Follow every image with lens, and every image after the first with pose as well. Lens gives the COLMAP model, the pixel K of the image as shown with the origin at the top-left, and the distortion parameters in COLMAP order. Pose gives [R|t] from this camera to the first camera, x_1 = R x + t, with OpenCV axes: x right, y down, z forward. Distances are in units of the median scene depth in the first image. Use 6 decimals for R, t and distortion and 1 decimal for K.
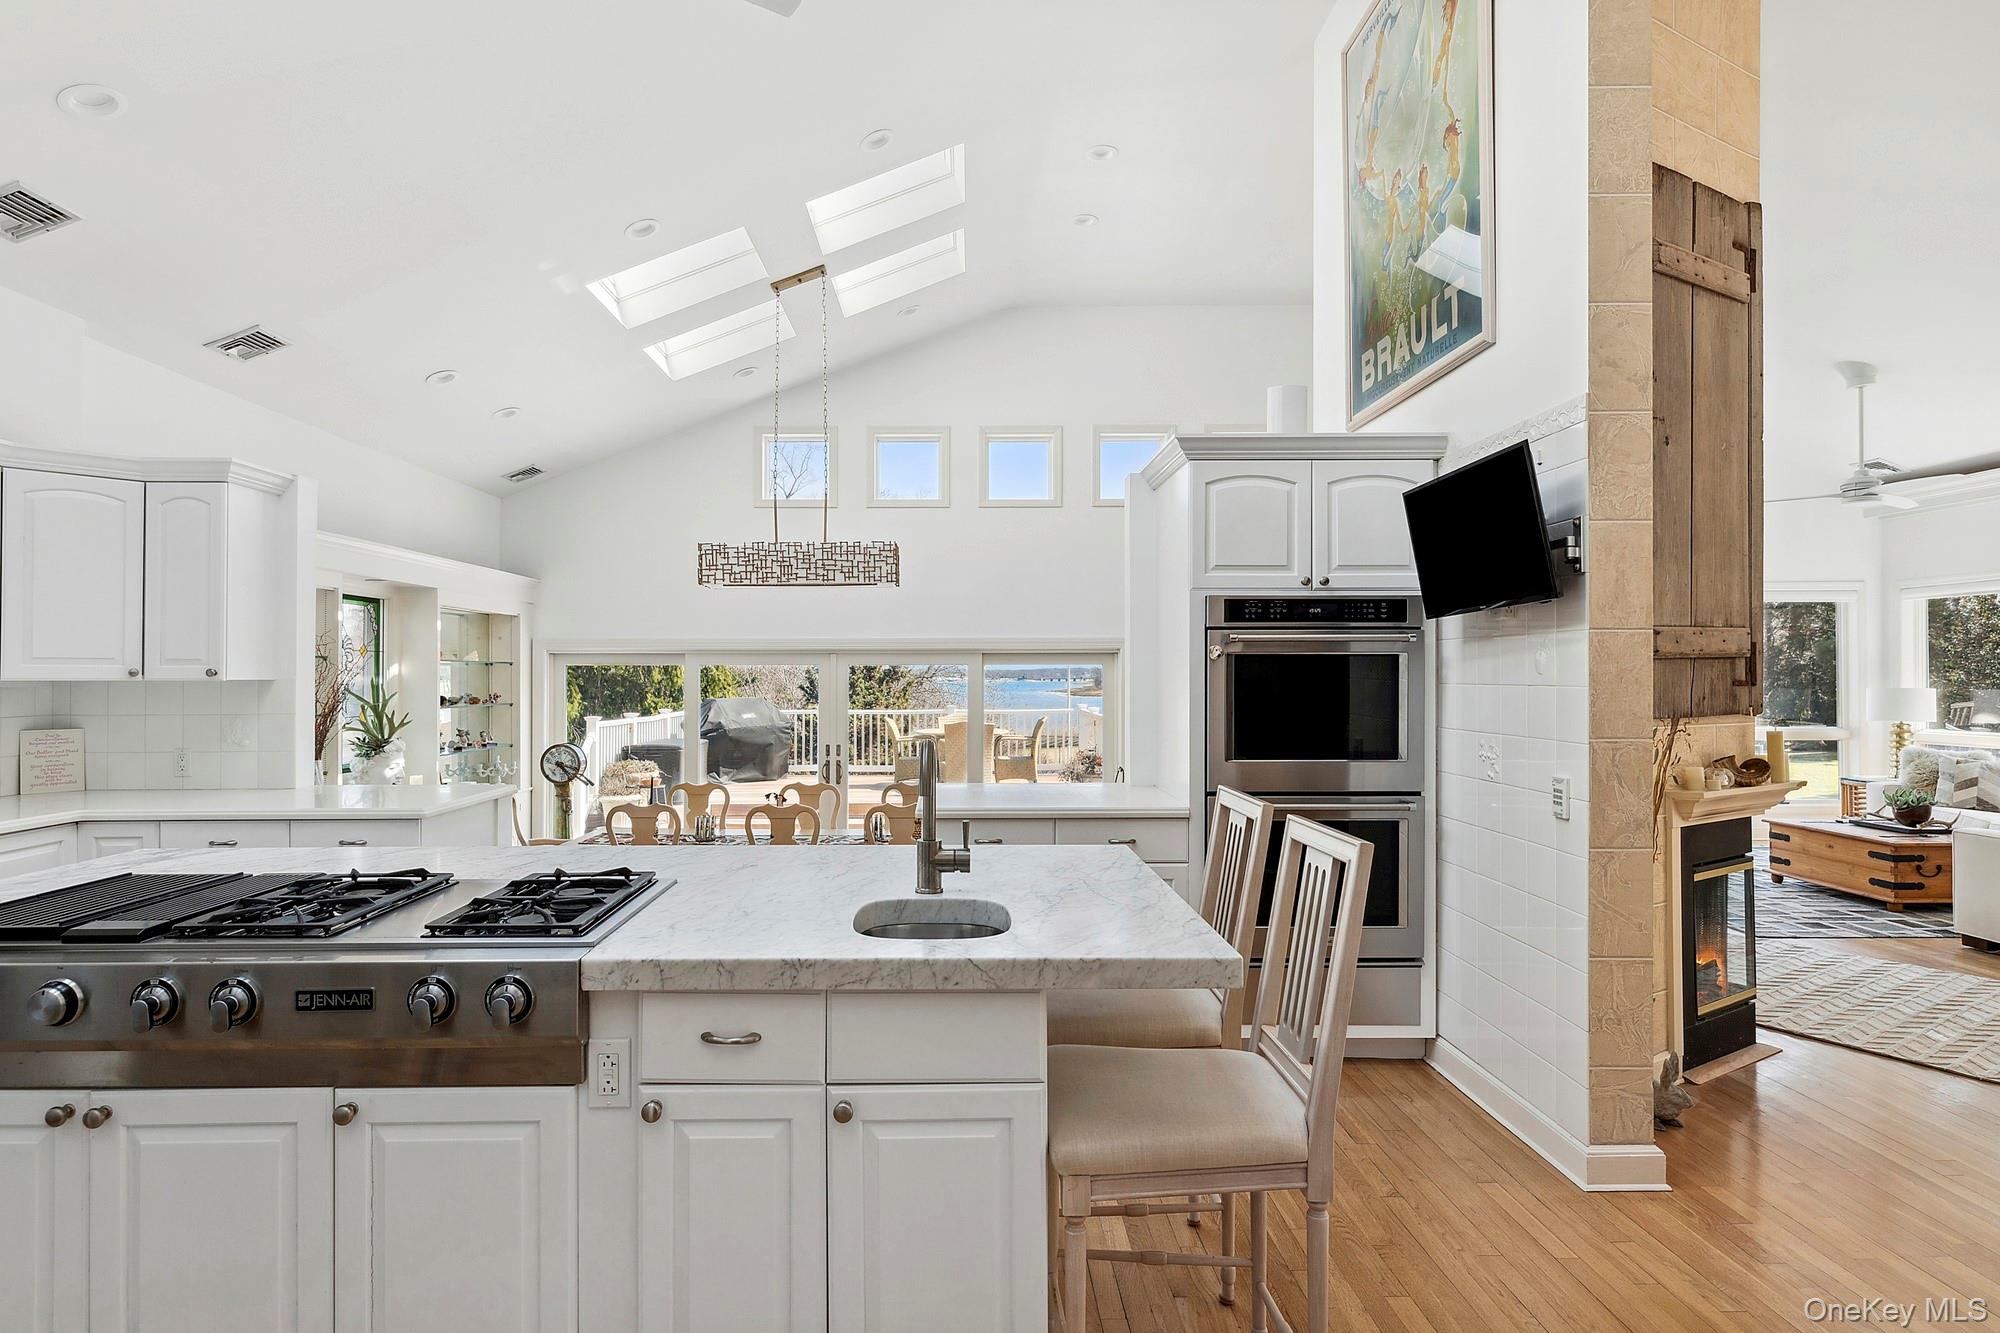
lens RADIAL K [[1072.0, 0, 987.3], [0, 1072.0, 663.0], [0, 0, 1]] dist [-0.002989, 0.000404]
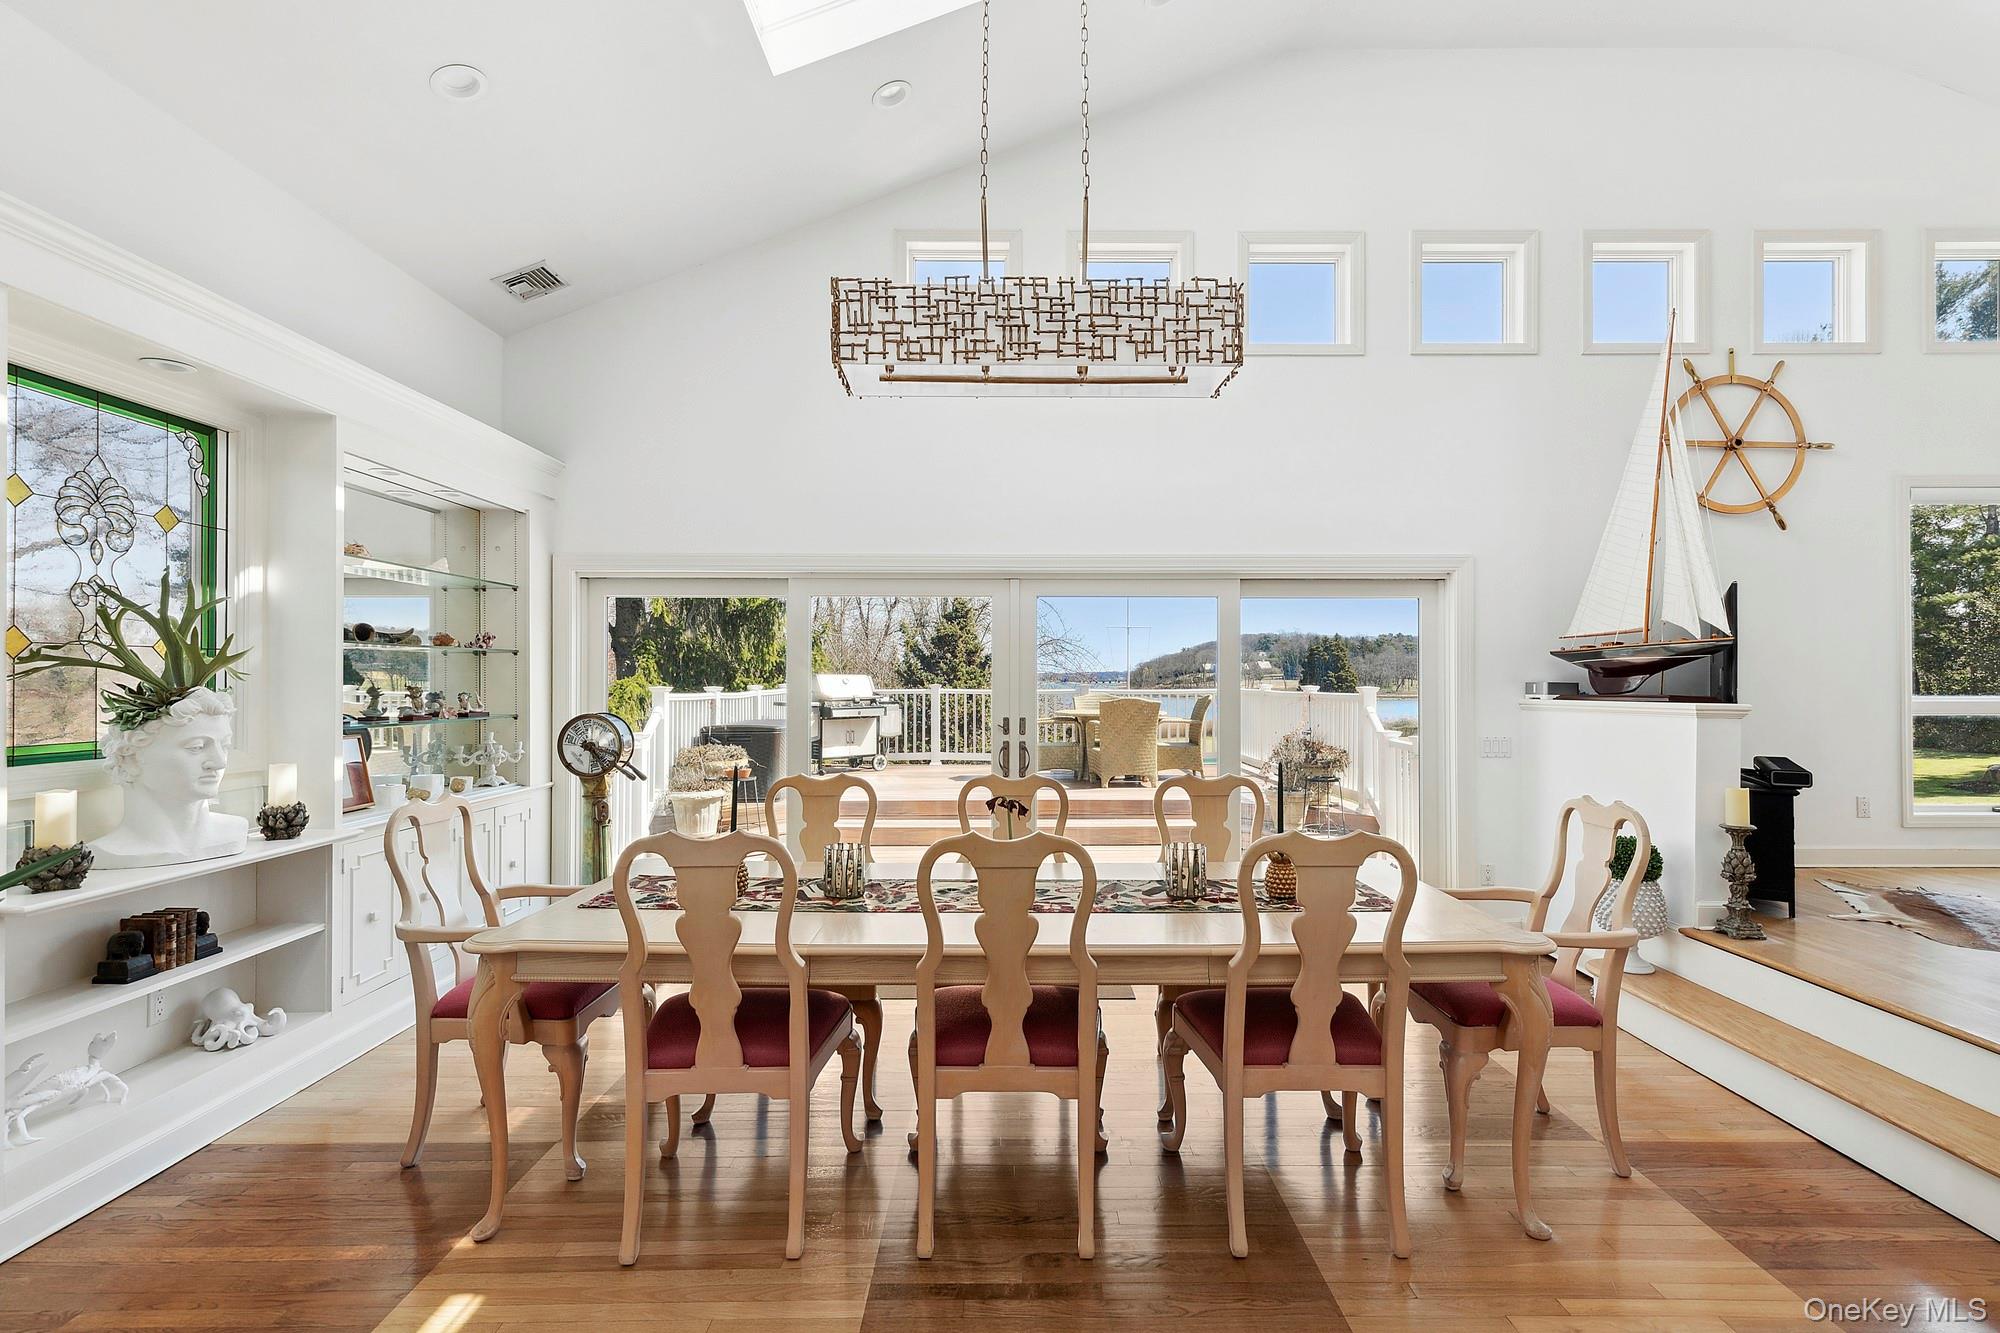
lens RADIAL K [[874.9, 0, 1012.0], [0, 874.9, 678.6], [0, 0, 1]] dist [0.014446, -0.000314]
pose [[0.999991, 0.002204, -0.003728, -0.149015], [-0.002183, 0.999982, 0.005505, 0.051251], [0.003740, -0.005497, 0.999978, 0.483592]]
